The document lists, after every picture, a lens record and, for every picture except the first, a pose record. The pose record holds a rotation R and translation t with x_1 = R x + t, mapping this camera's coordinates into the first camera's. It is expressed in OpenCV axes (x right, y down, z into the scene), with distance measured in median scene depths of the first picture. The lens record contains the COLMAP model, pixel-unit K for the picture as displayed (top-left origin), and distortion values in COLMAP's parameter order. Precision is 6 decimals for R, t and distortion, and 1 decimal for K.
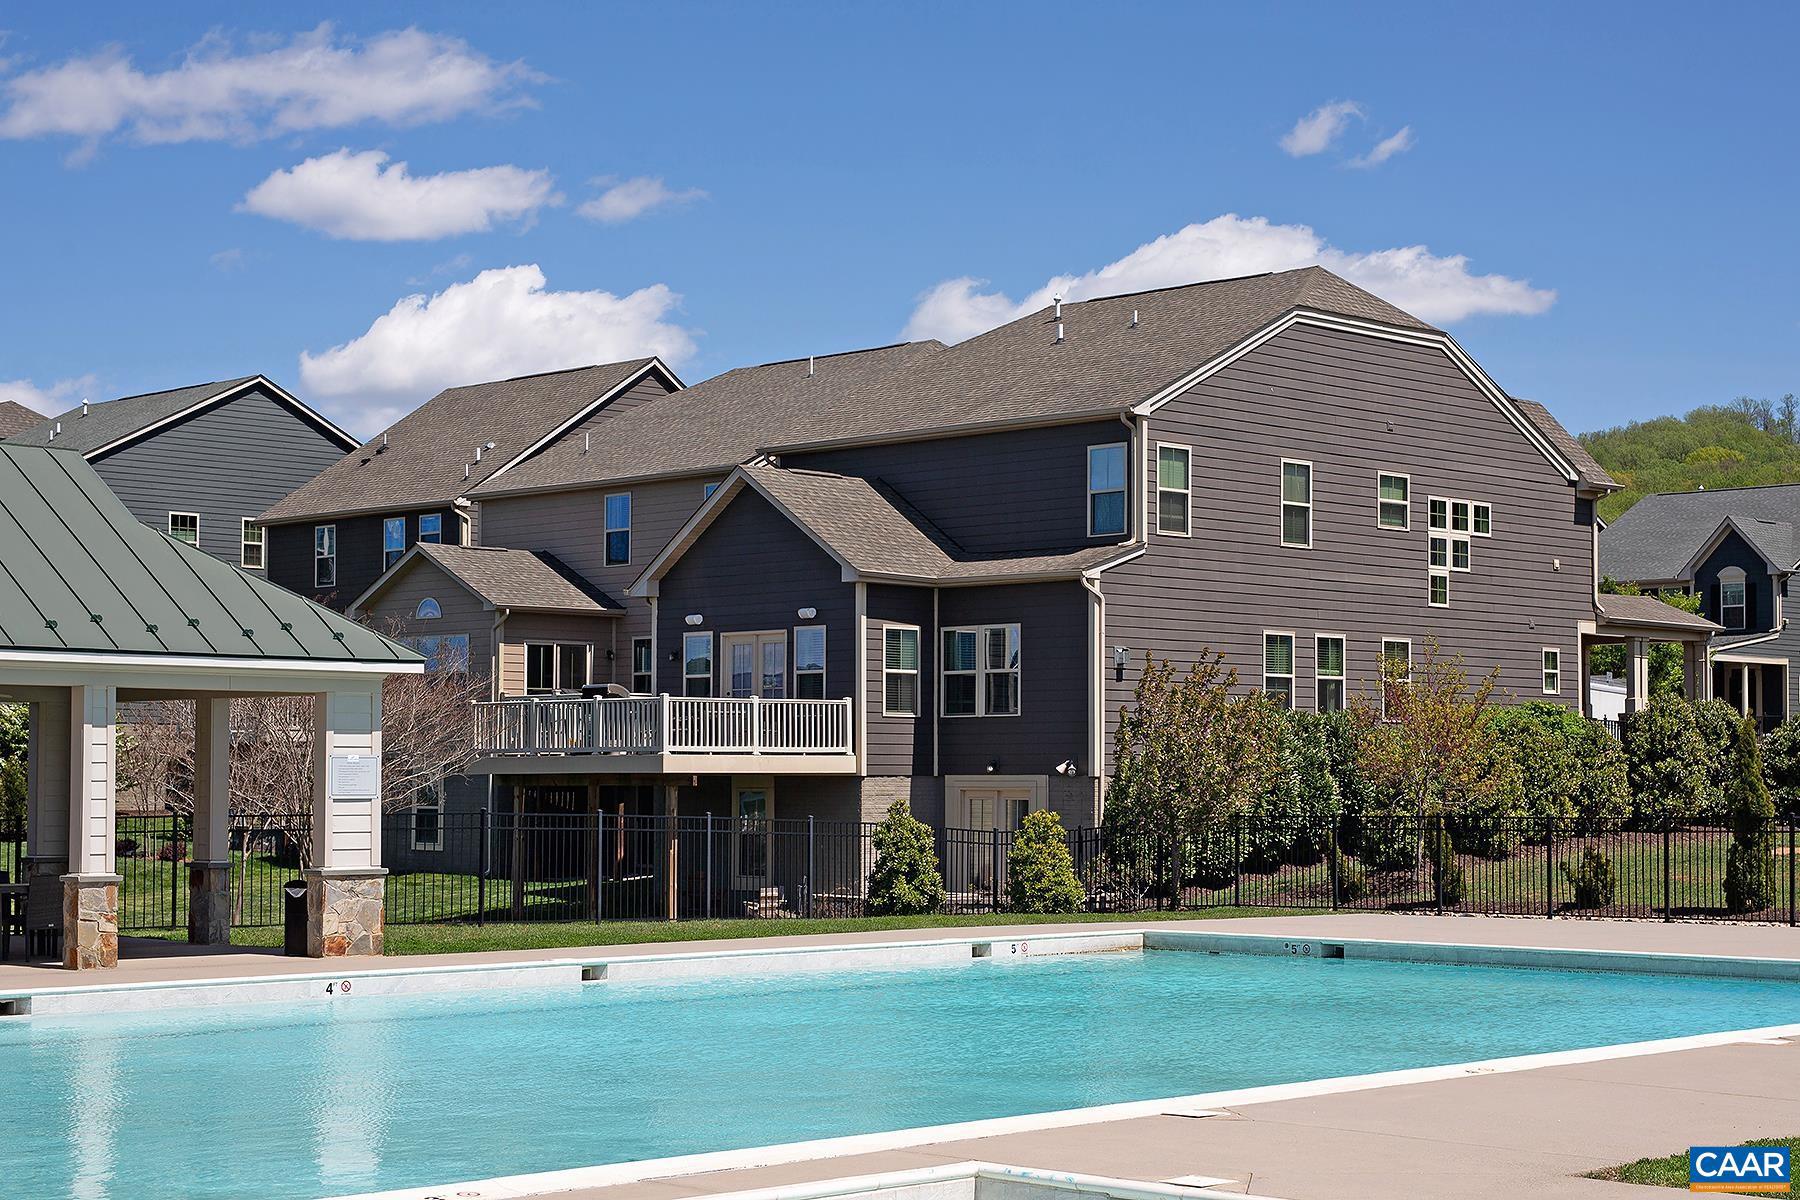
lens RADIAL K [[2855.1, 0, 900.0], [0, 2855.1, 602.4], [0, 0, 1]] dist [0.009529, 0.000000]
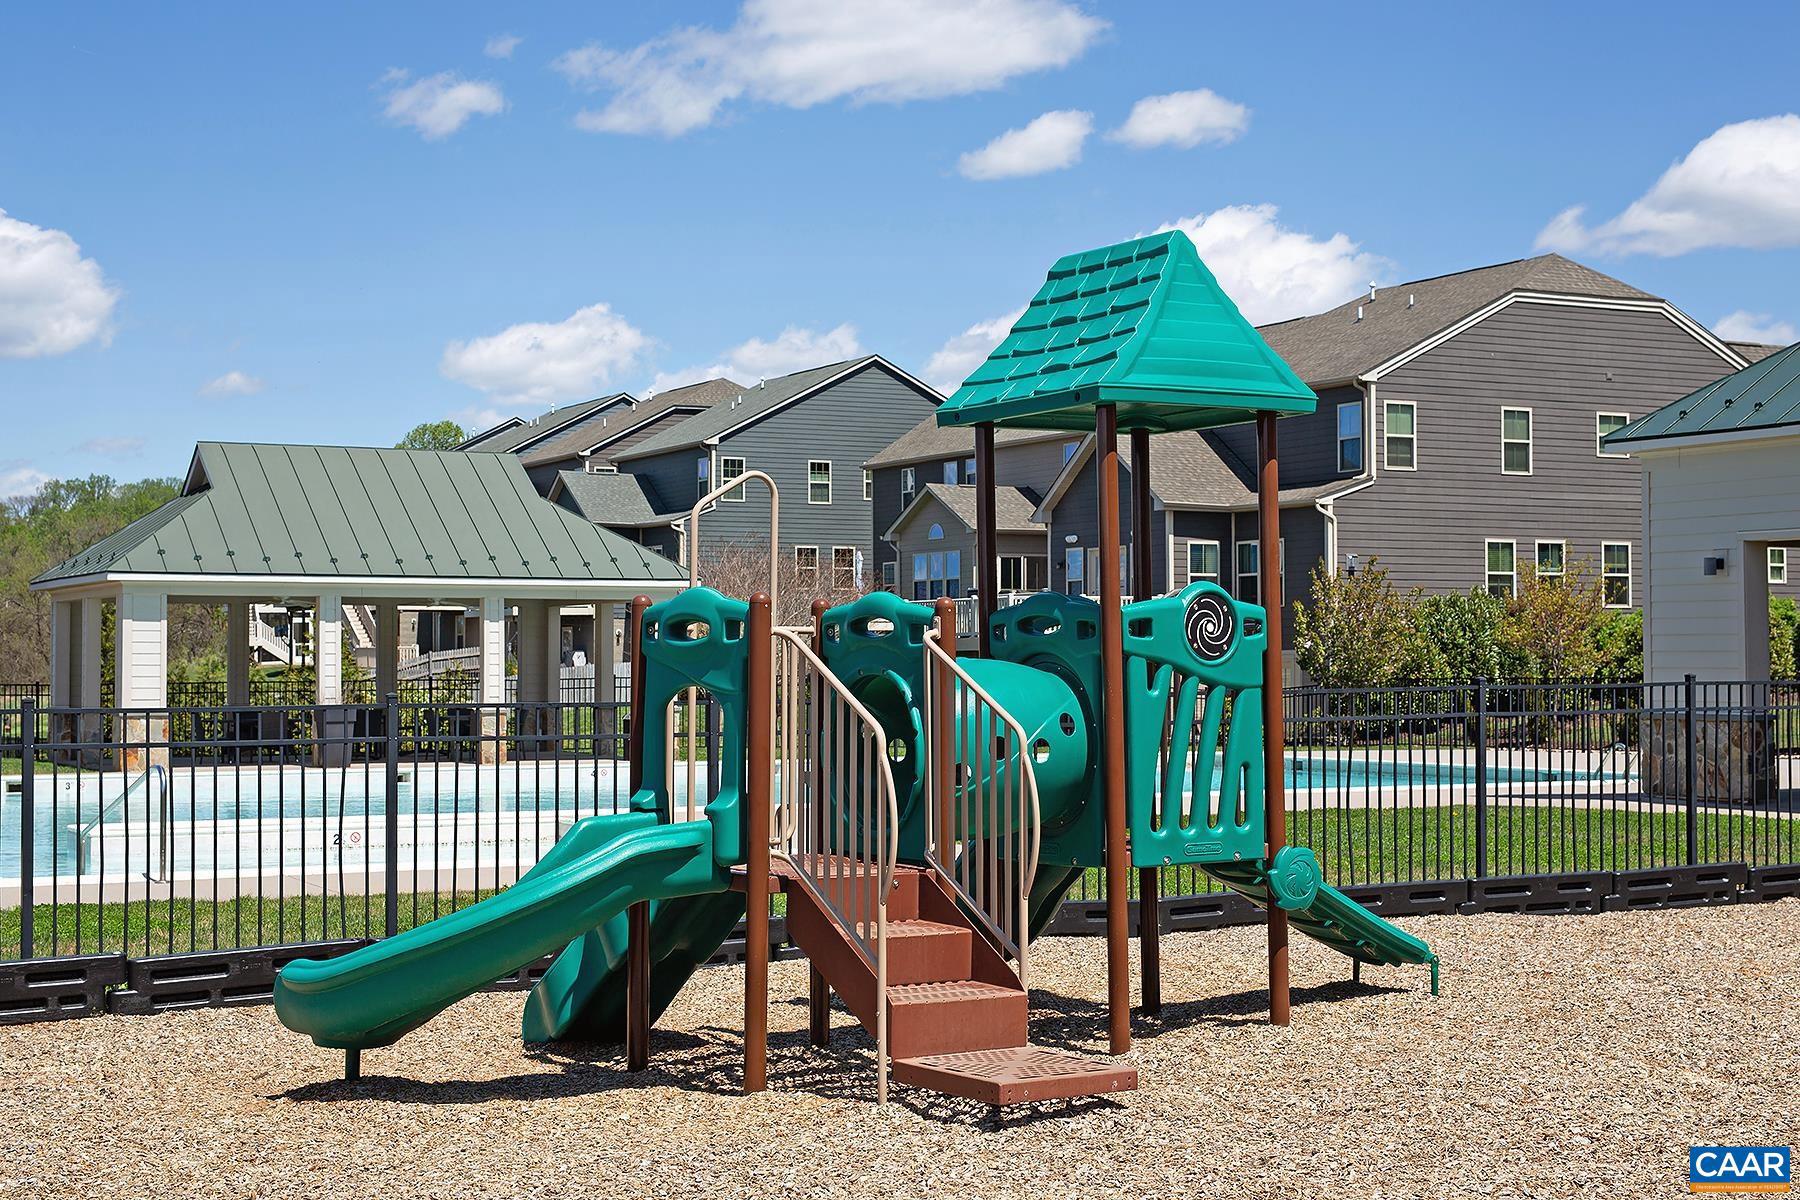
lens RADIAL K [[2558.8, 0, 900.5], [0, 2558.8, 596.3], [0, 0, 1]] dist [0.028550, 0.000000]
pose [[0.952563, -0.013353, -0.304049, 0.231203], [0.024186, 0.999199, 0.031892, -0.008006], [0.303379, -0.037733, 0.952123, -0.207086]]
